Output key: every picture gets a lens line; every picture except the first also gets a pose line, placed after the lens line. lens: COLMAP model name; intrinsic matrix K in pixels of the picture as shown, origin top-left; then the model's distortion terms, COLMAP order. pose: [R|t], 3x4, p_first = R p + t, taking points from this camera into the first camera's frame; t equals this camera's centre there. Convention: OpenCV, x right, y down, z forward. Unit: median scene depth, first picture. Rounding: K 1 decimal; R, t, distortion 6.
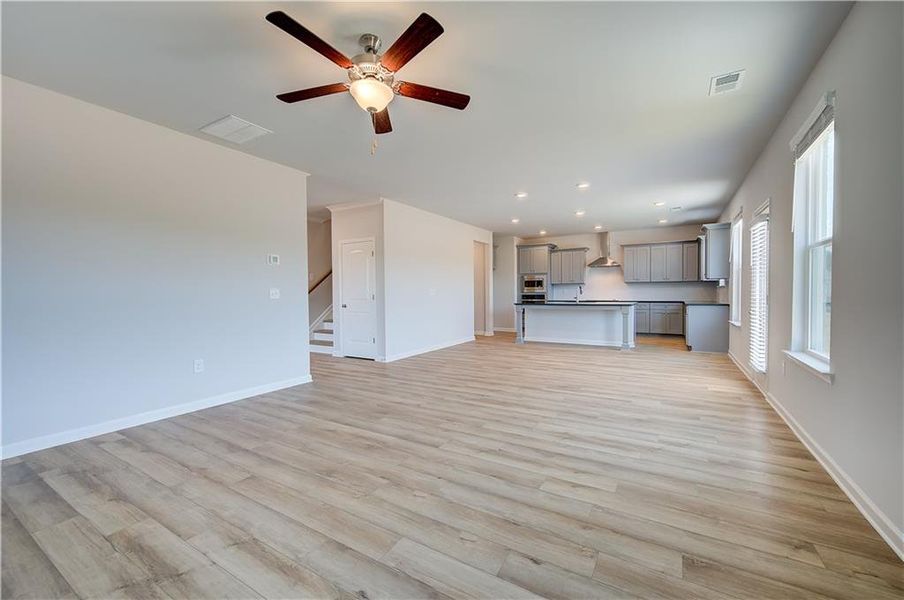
lens RADIAL K [[363.0, 0, 455.8], [0, 363.0, 299.3], [0, 0, 1]] dist [0.003029, -0.000654]
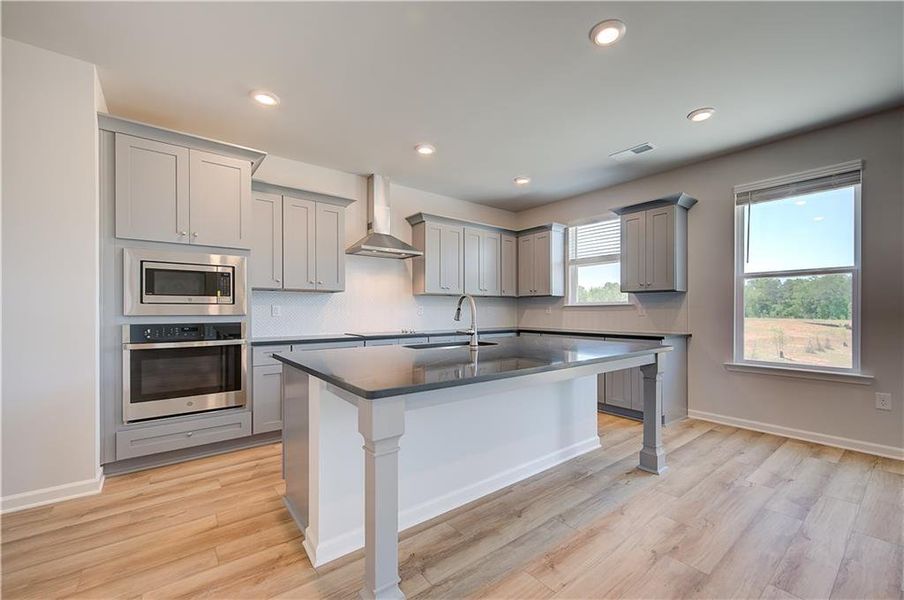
lens RADIAL K [[371.4, 0, 470.8], [0, 371.4, 311.0], [0, 0, 1]] dist [0.000888, -0.000139]
pose [[0.339972, 0.006997, 0.940410, 0.038905], [0.016710, 0.999770, -0.013480, -0.022724], [-0.940287, 0.020297, 0.339777, 1.113180]]
